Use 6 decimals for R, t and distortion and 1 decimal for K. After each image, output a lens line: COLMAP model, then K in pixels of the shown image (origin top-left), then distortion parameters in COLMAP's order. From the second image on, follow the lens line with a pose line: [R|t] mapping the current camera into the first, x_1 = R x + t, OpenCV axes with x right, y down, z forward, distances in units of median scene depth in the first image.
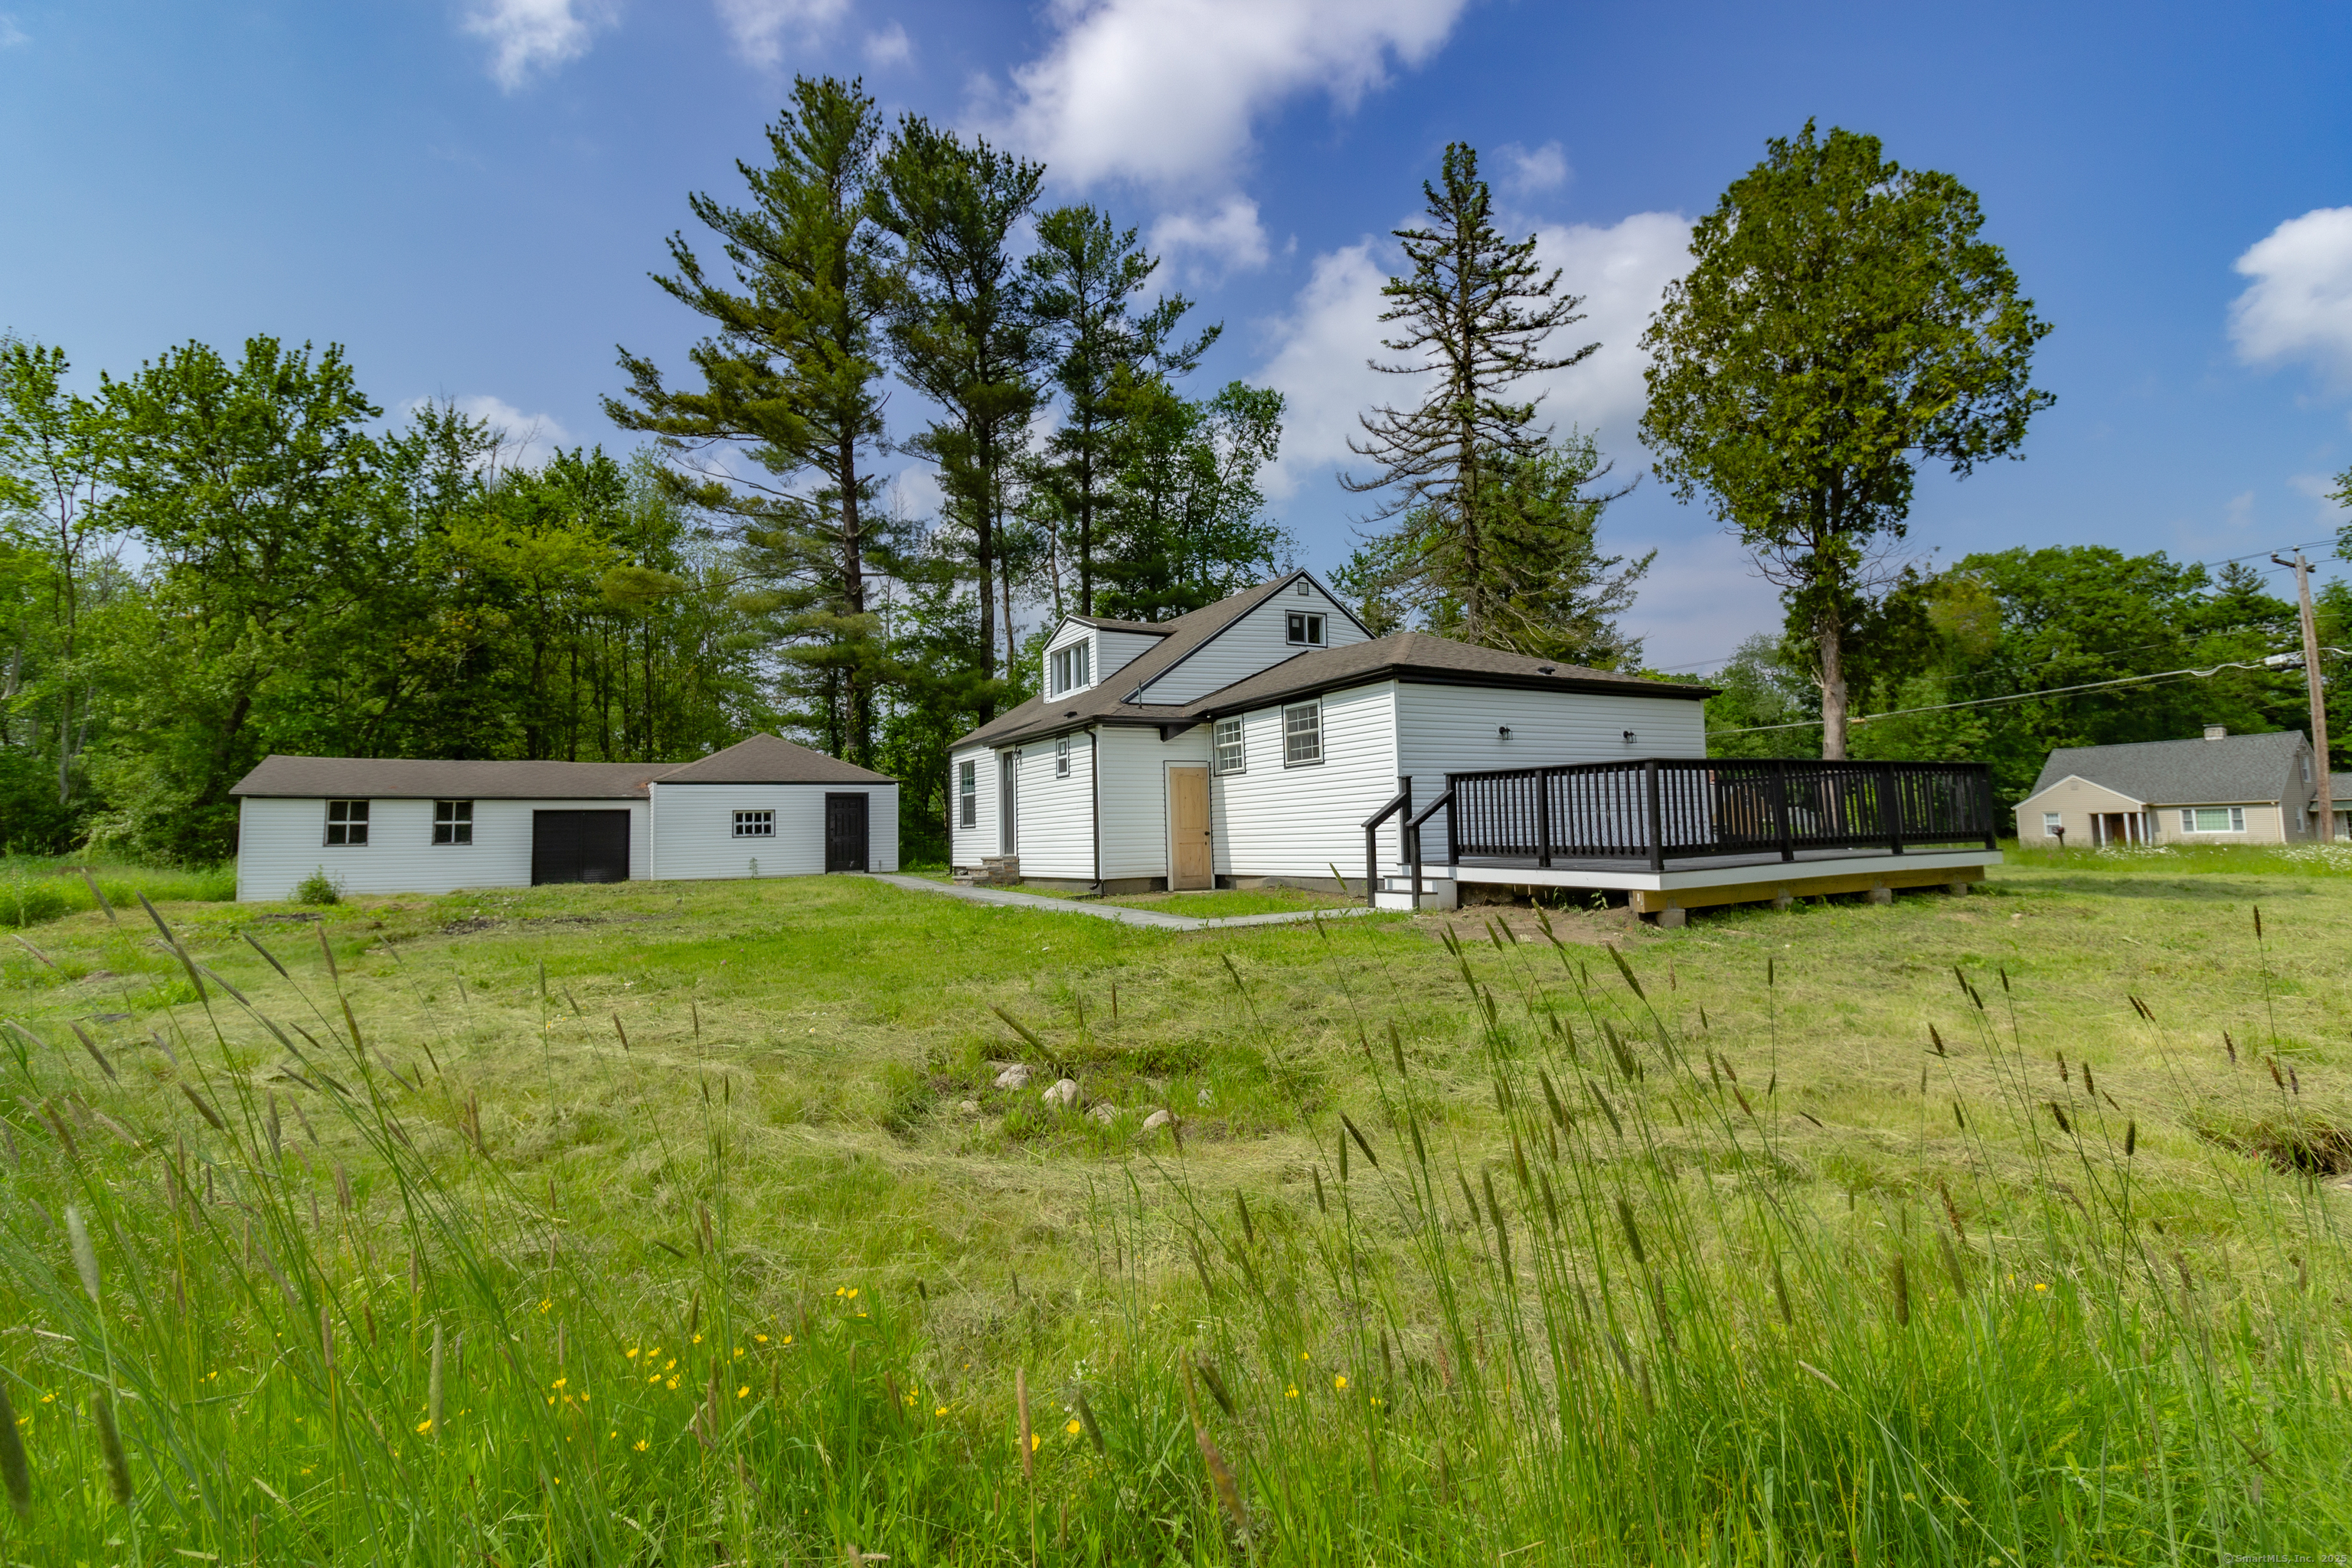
lens RADIAL K [[1123.2, 0, 1176.0], [0, 1123.2, 784.0], [0, 0, 1]] dist [-0.000254, -0.000250]
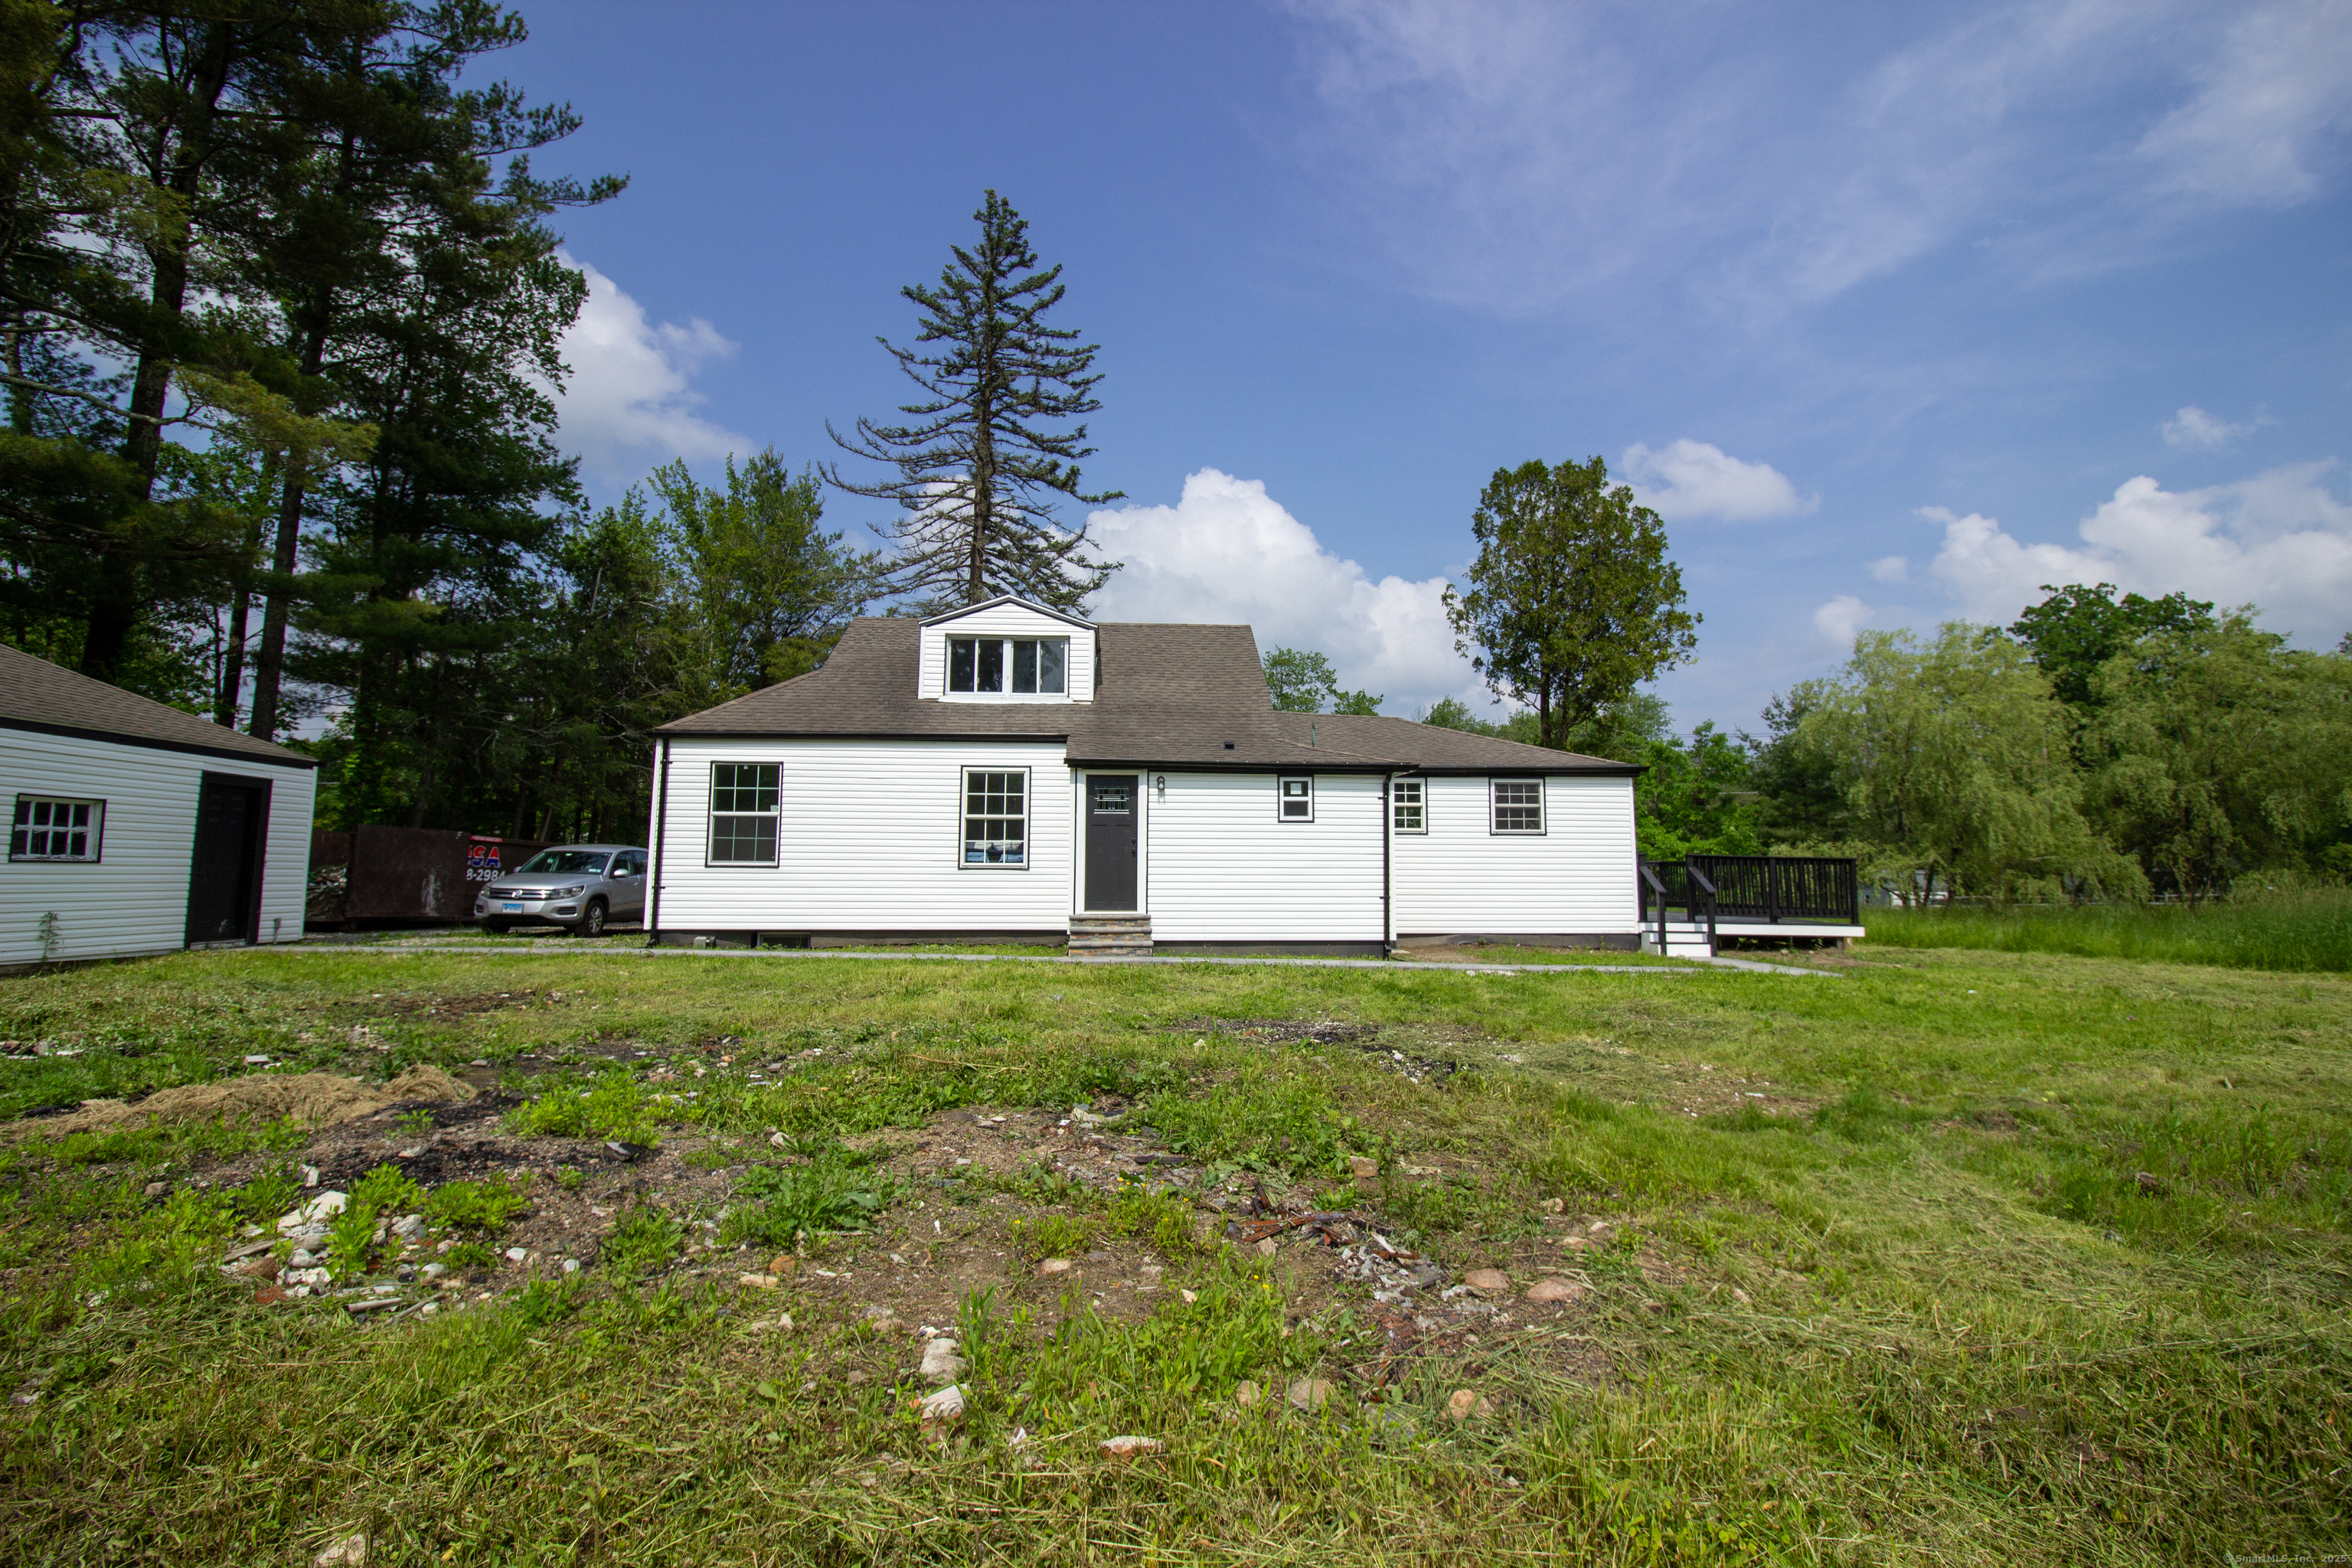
lens RADIAL K [[1123.2, 0, 1176.0], [0, 1123.2, 784.0], [0, 0, 1]] dist [-0.000254, -0.000250]
pose [[0.408041, 0.100674, 0.907396, -0.581901], [-0.064504, 0.994597, -0.081342, 0.025829], [-0.910682, -0.025340, 0.412330, 0.464153]]
